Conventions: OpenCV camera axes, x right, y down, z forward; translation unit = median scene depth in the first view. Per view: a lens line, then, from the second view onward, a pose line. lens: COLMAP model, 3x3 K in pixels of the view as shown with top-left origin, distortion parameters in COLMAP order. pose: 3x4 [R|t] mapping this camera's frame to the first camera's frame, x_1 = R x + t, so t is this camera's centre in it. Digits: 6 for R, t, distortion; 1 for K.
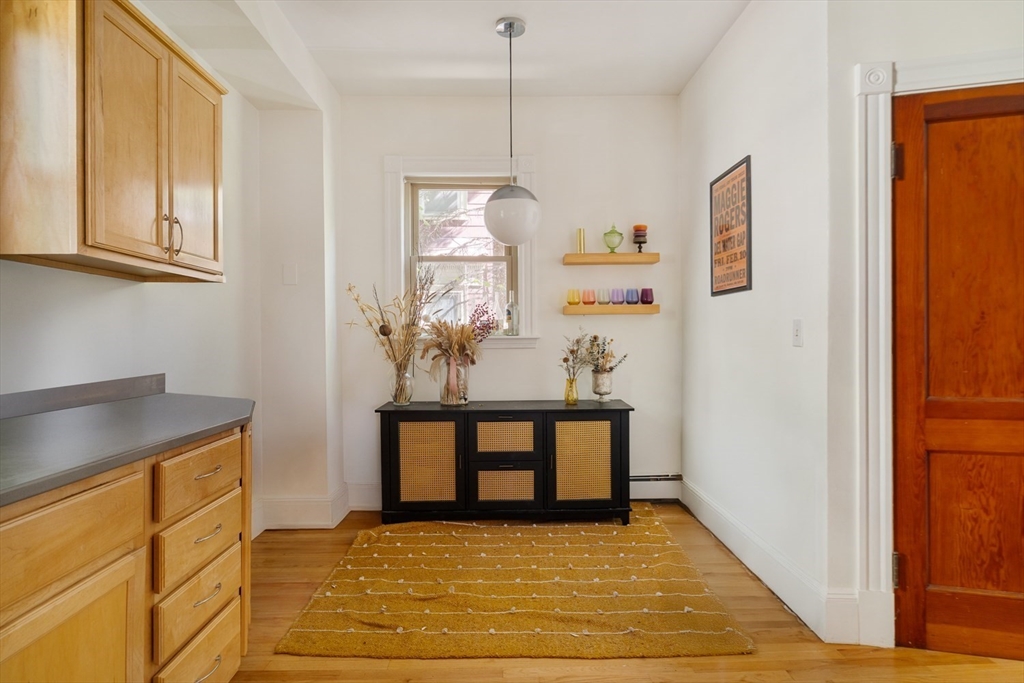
lens RADIAL K [[557.6, 0, 517.1], [0, 557.6, 330.7], [0, 0, 1]] dist [-0.028465, 0.000138]
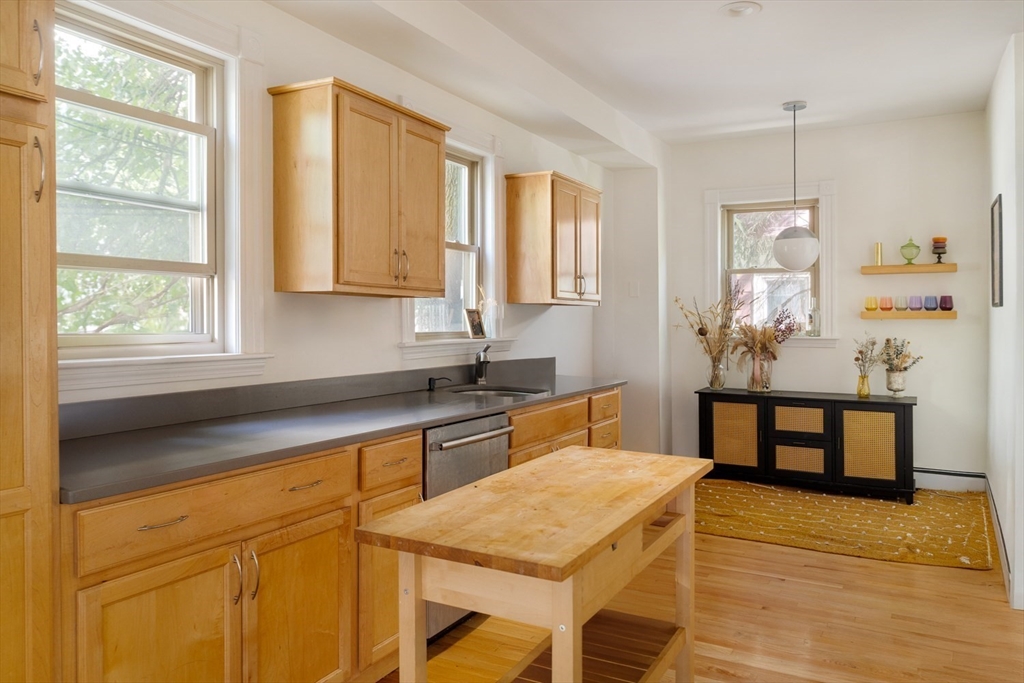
lens RADIAL K [[754.2, 0, 514.9], [0, 754.2, 302.0], [0, 0, 1]] dist [-0.000867, -0.002418]
pose [[0.869113, 0.000795, -0.494613, 0.247329], [-0.005210, 0.999958, -0.007547, -0.052176], [0.494586, 0.009136, 0.869081, -0.735563]]
